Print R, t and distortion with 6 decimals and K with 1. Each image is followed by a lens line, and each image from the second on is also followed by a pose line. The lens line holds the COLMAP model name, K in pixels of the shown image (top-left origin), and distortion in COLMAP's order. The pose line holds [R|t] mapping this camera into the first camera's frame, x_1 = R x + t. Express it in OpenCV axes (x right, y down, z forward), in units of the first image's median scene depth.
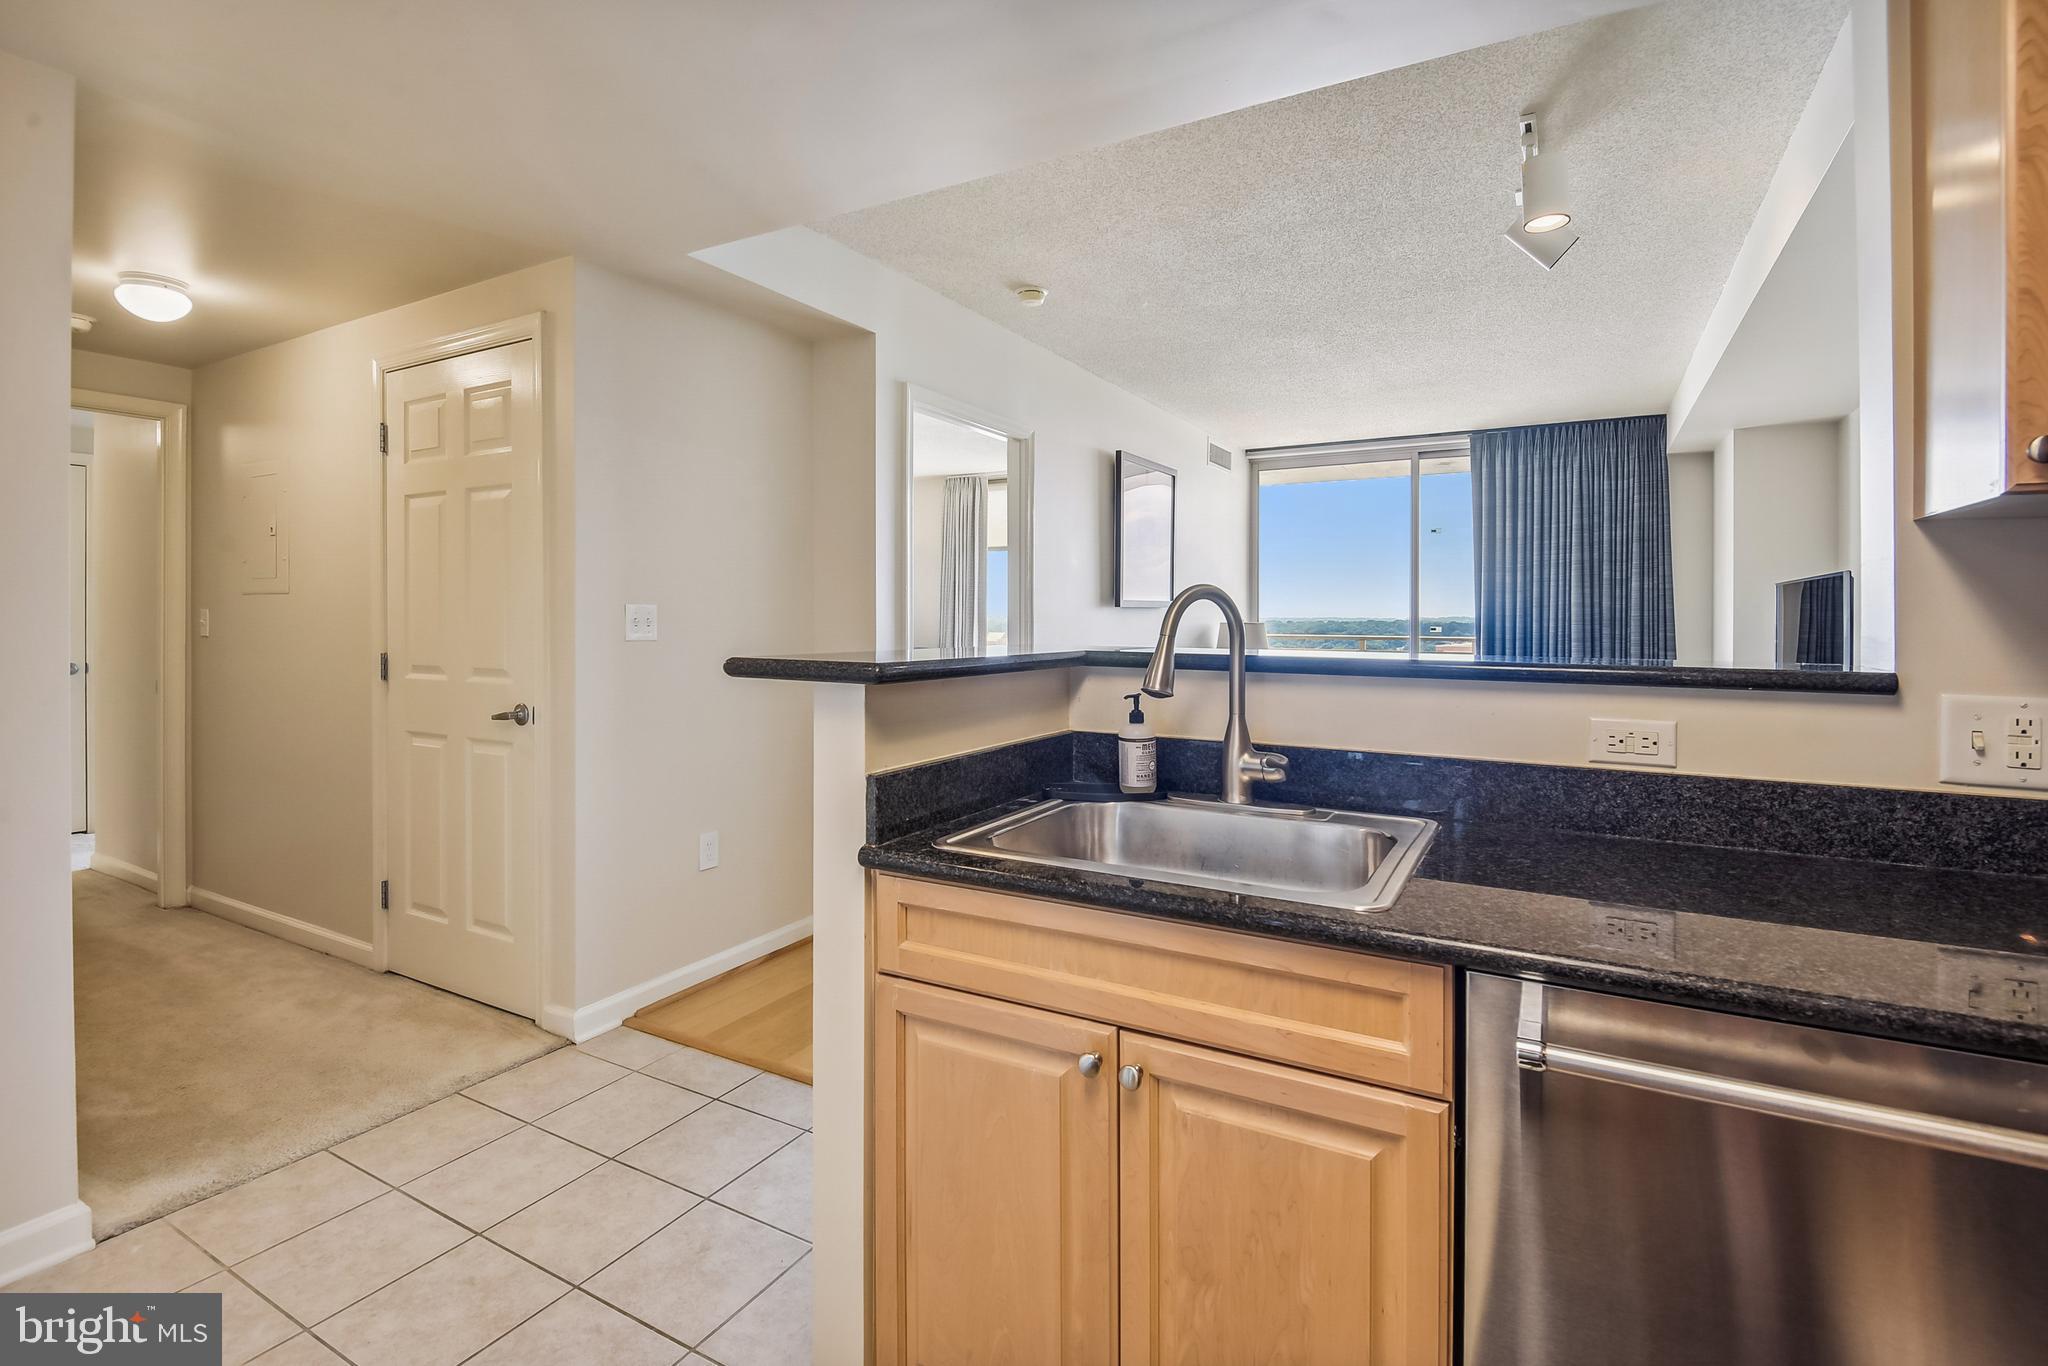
lens RADIAL K [[952.0, 0, 1024.8], [0, 952.0, 617.5], [0, 0, 1]] dist [0.005616, -0.011185]
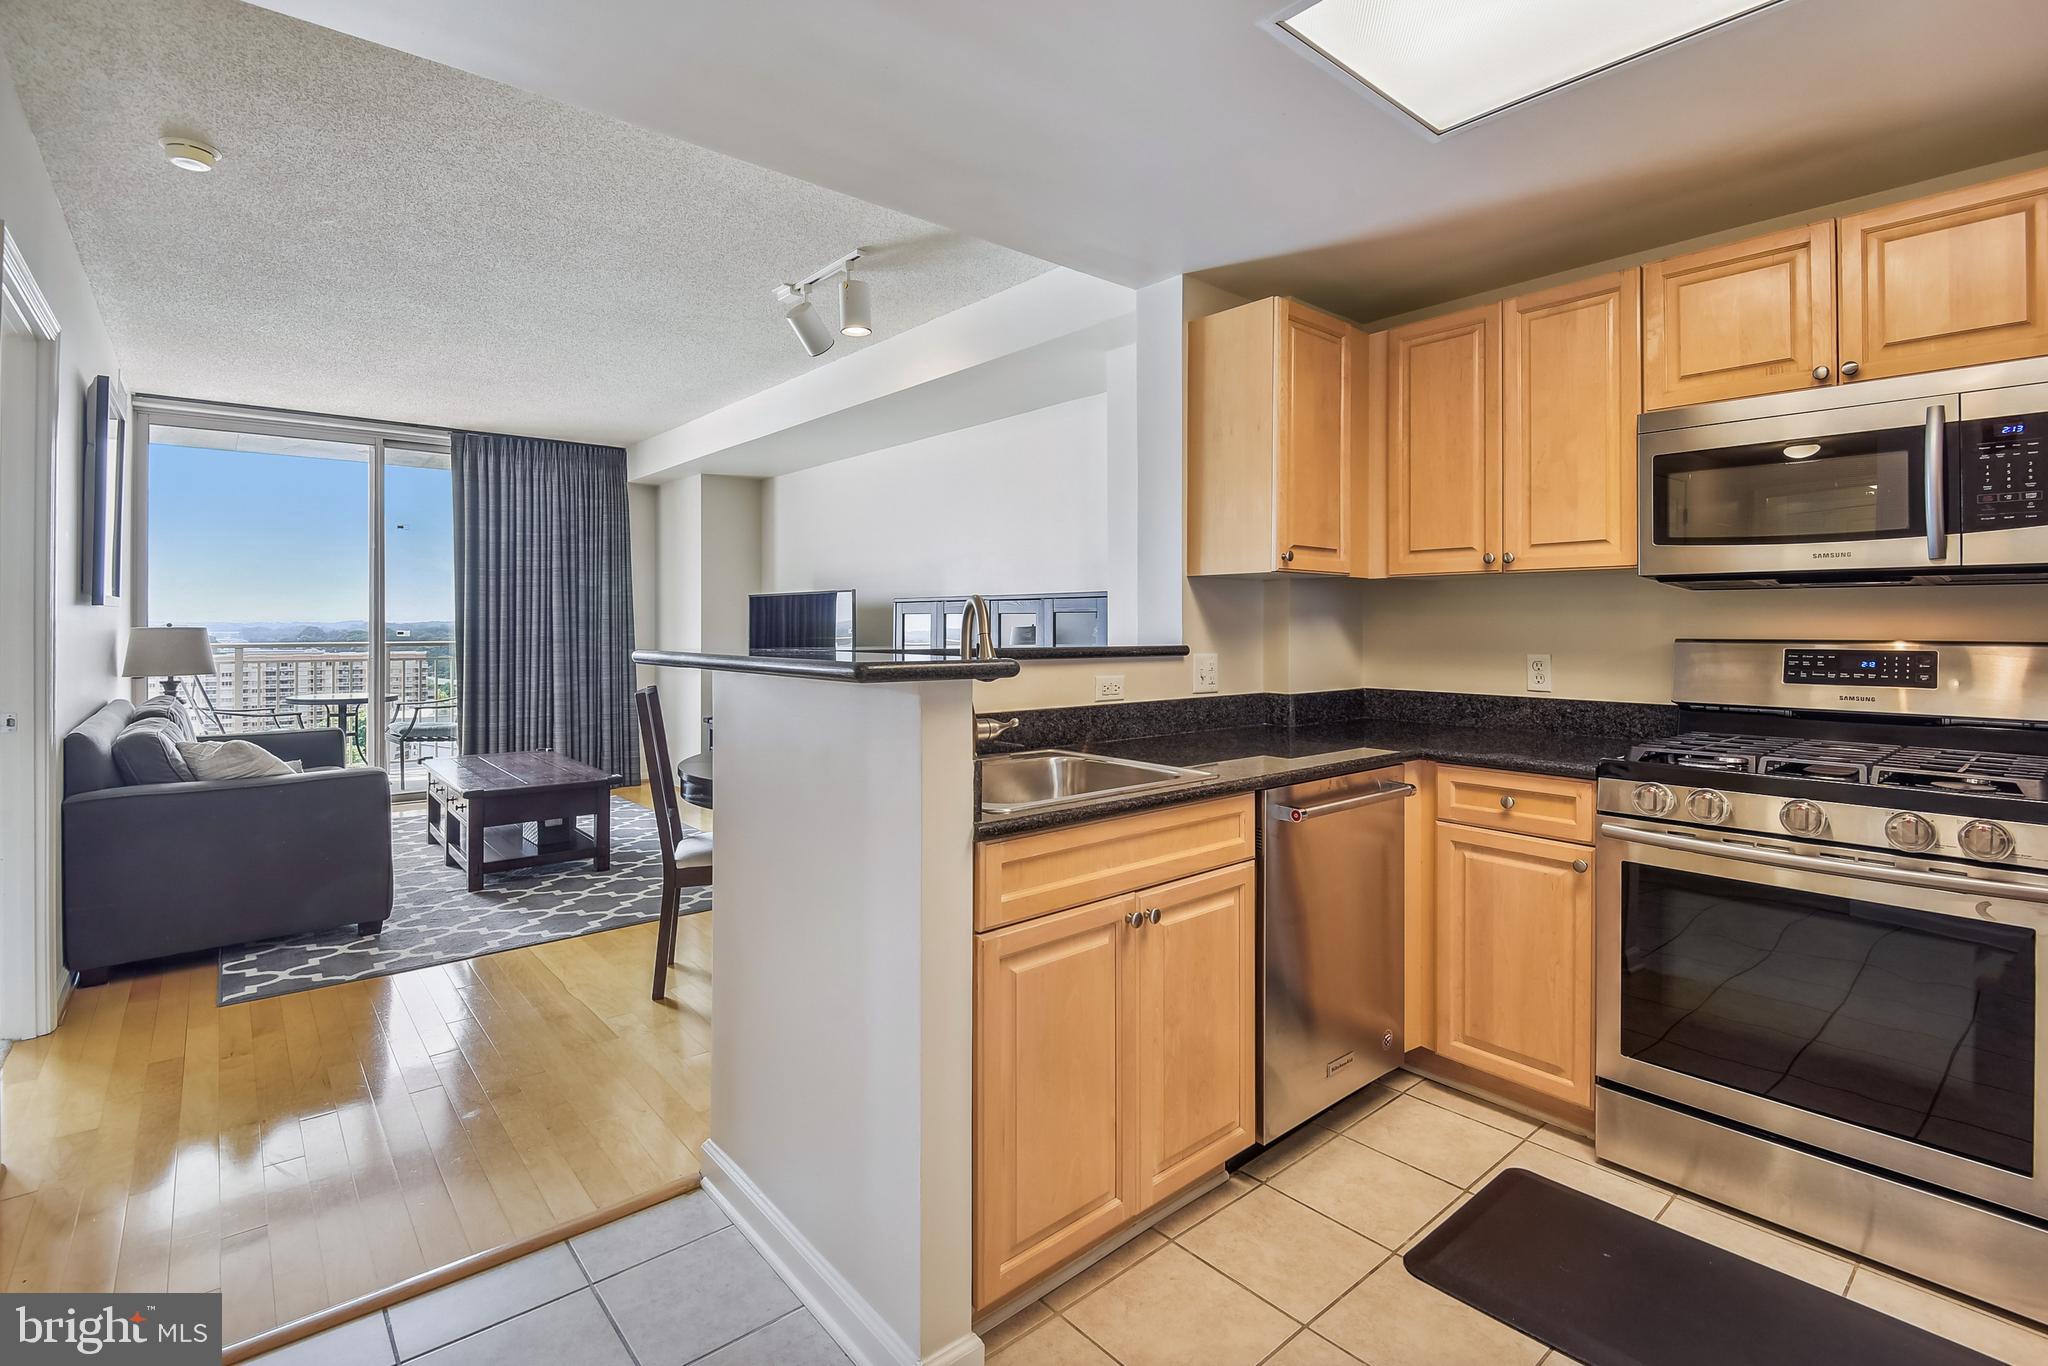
lens RADIAL K [[952.0, 0, 1024.8], [0, 952.0, 617.5], [0, 0, 1]] dist [0.005616, -0.011185]
pose [[0.344063, 0.001907, 0.938944, -0.262692], [0.001748, 0.999995, -0.002672, 0.000673], [-0.938945, 0.002561, 0.344058, 0.124160]]
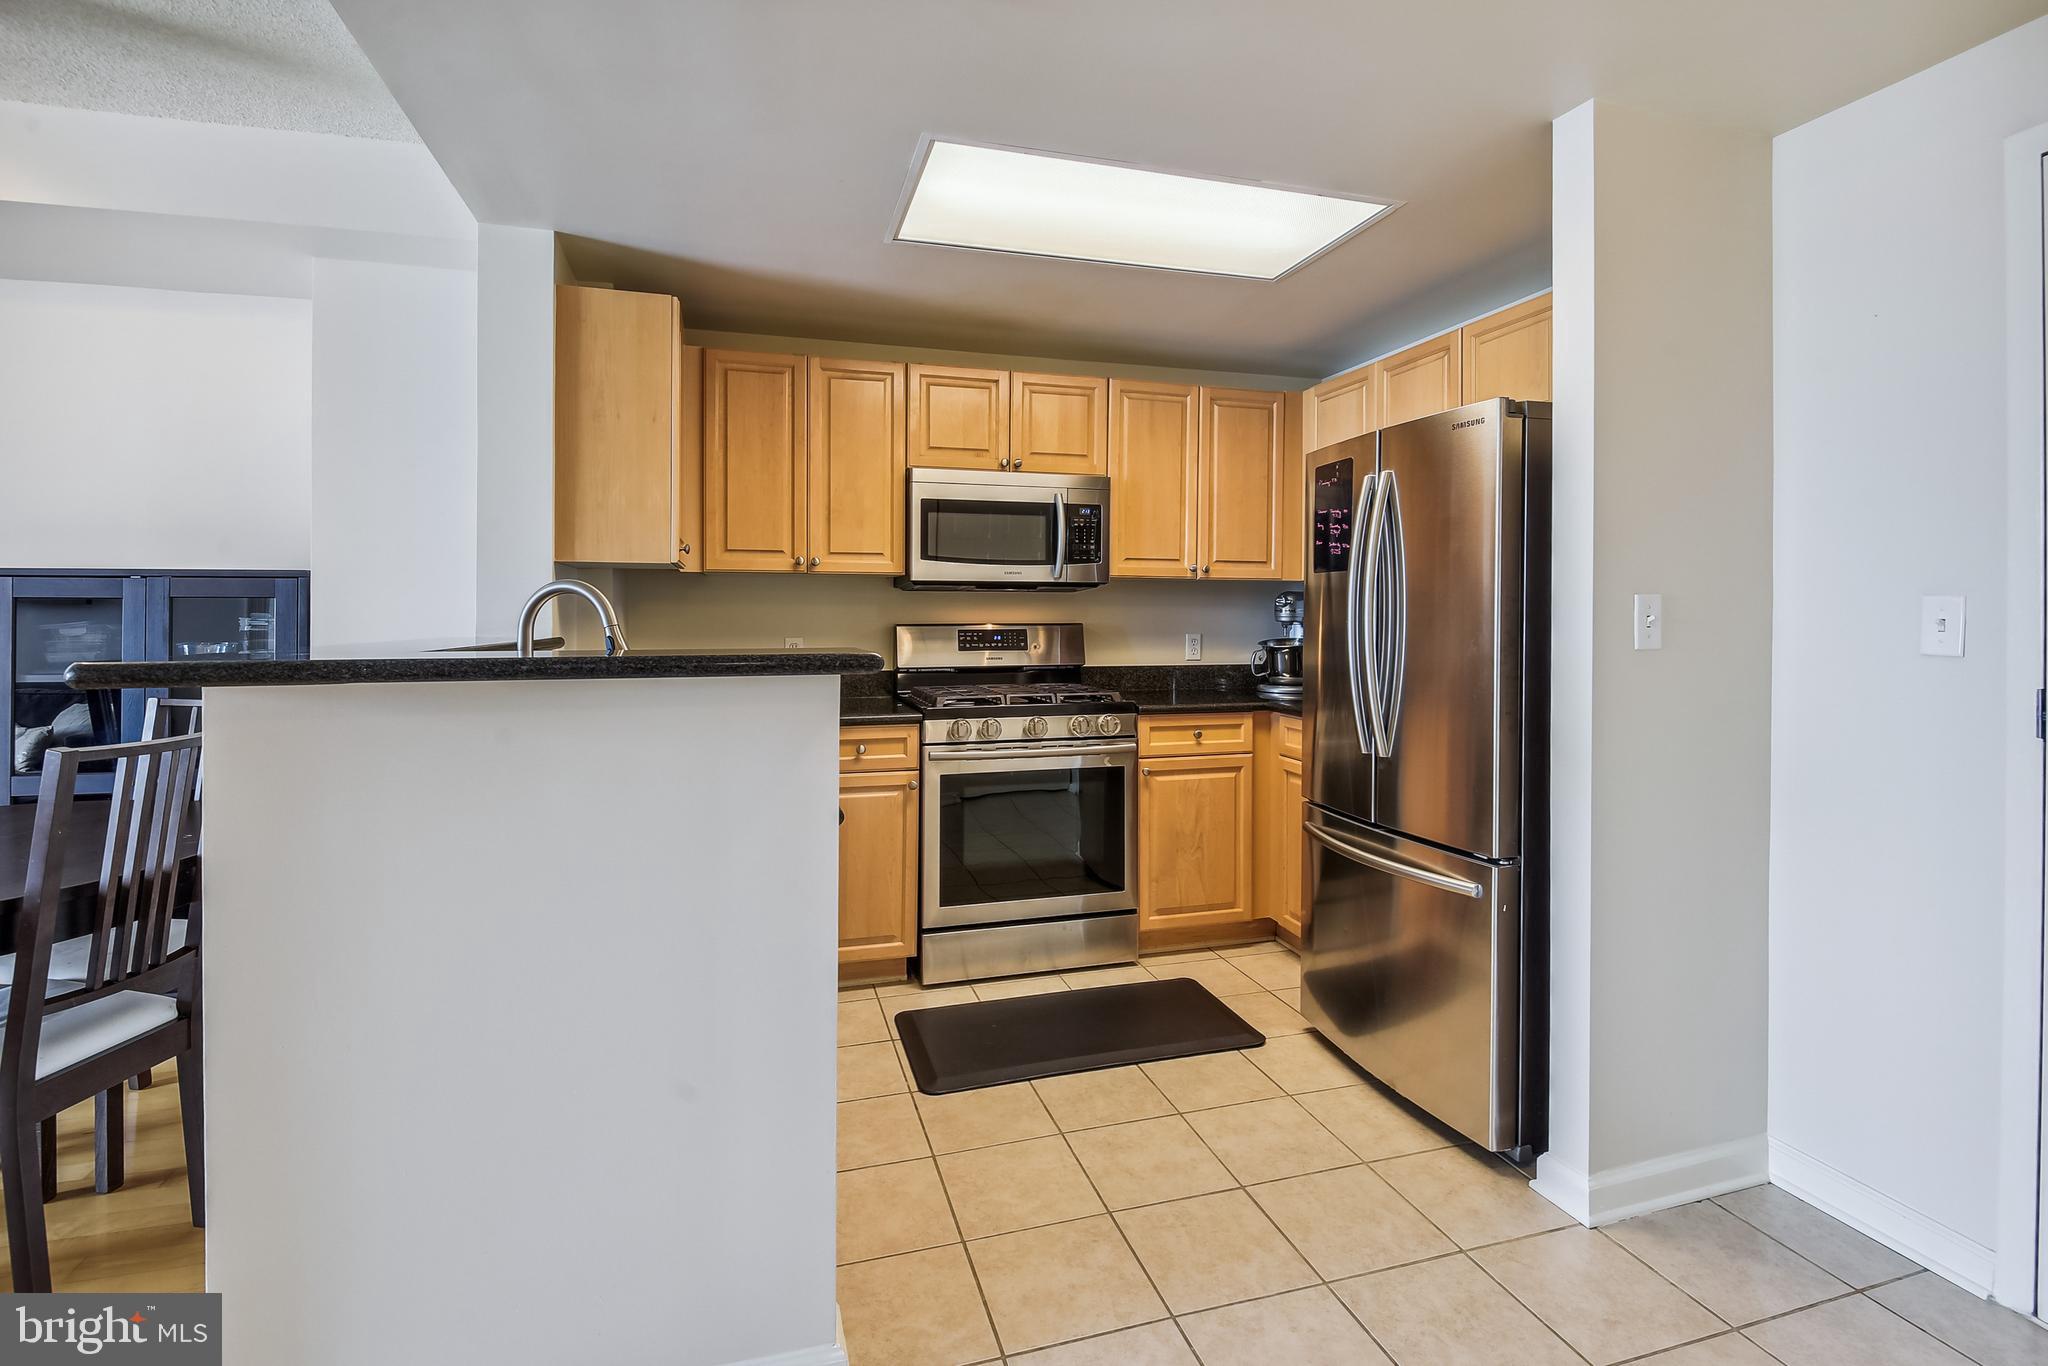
lens RADIAL K [[952.0, 0, 1024.8], [0, 952.0, 617.5], [0, 0, 1]] dist [0.005616, -0.011185]
pose [[-0.722106, -0.007689, 0.691740, -0.245816], [-0.003316, 0.999965, 0.007655, 0.000446], [-0.691774, 0.003234, -0.722106, 0.377137]]
